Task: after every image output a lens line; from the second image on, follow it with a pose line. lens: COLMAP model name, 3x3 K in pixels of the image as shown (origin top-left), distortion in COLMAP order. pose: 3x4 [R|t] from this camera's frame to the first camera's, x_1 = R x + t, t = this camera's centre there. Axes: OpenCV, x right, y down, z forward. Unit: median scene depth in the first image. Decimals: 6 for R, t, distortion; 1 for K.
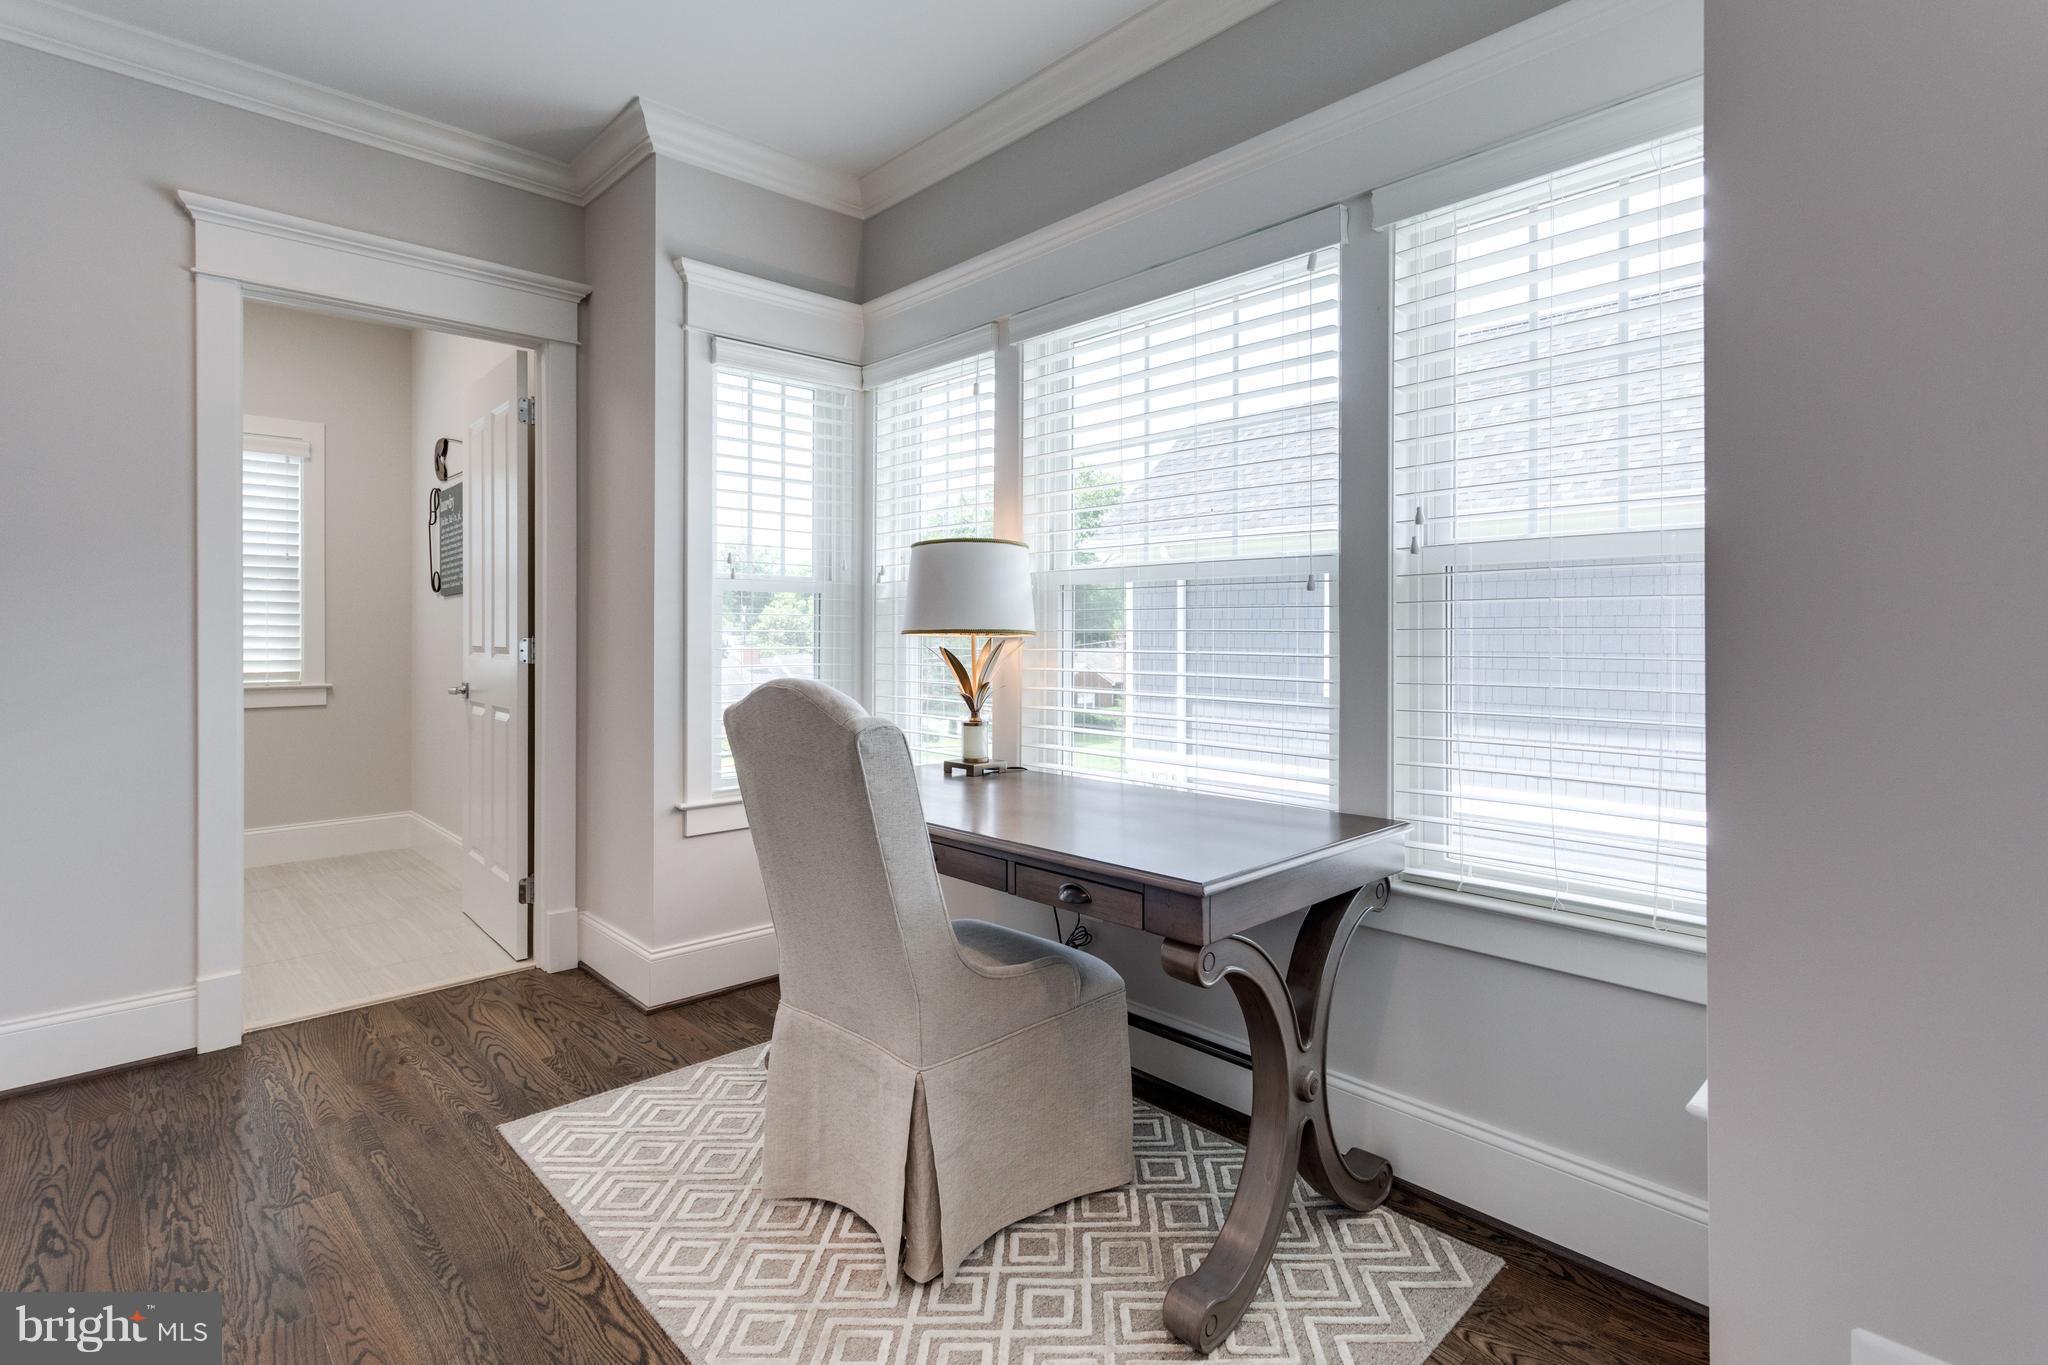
lens RADIAL K [[990.2, 0, 1027.6], [0, 990.2, 650.9], [0, 0, 1]] dist [-0.000893, -0.000439]
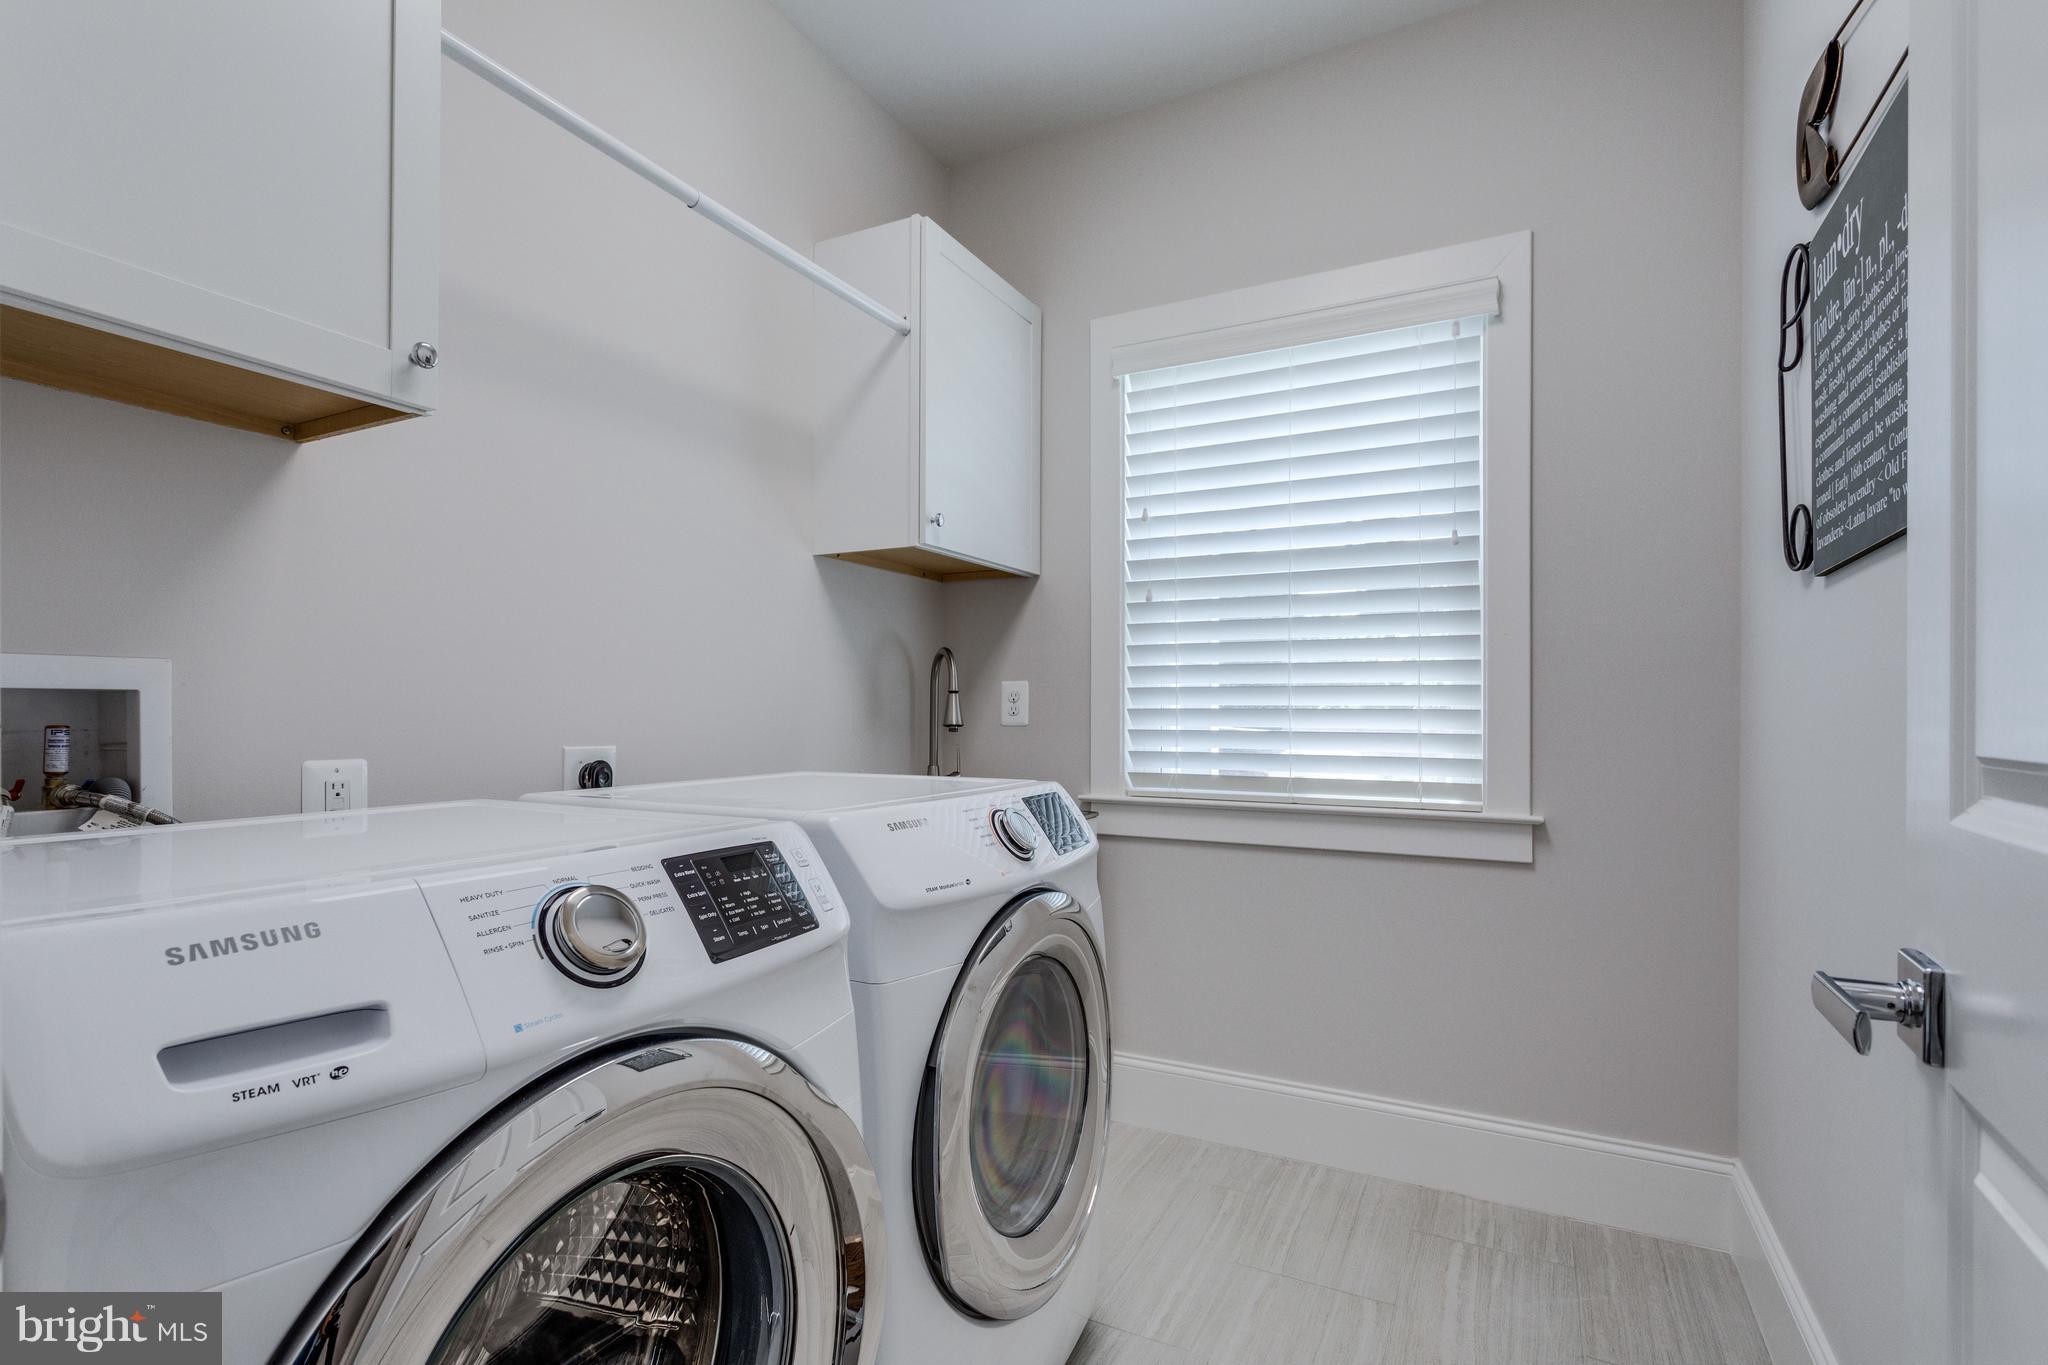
lens RADIAL K [[967.1, 0, 1022.6], [0, 967.1, 714.2], [0, 0, 1]] dist [0.001424, 0.000271]
pose [[0.318716, -0.004050, -0.947842, -0.377818], [-0.013740, 0.999866, -0.008892, -0.005103], [0.947751, 0.015857, 0.318617, 0.657776]]
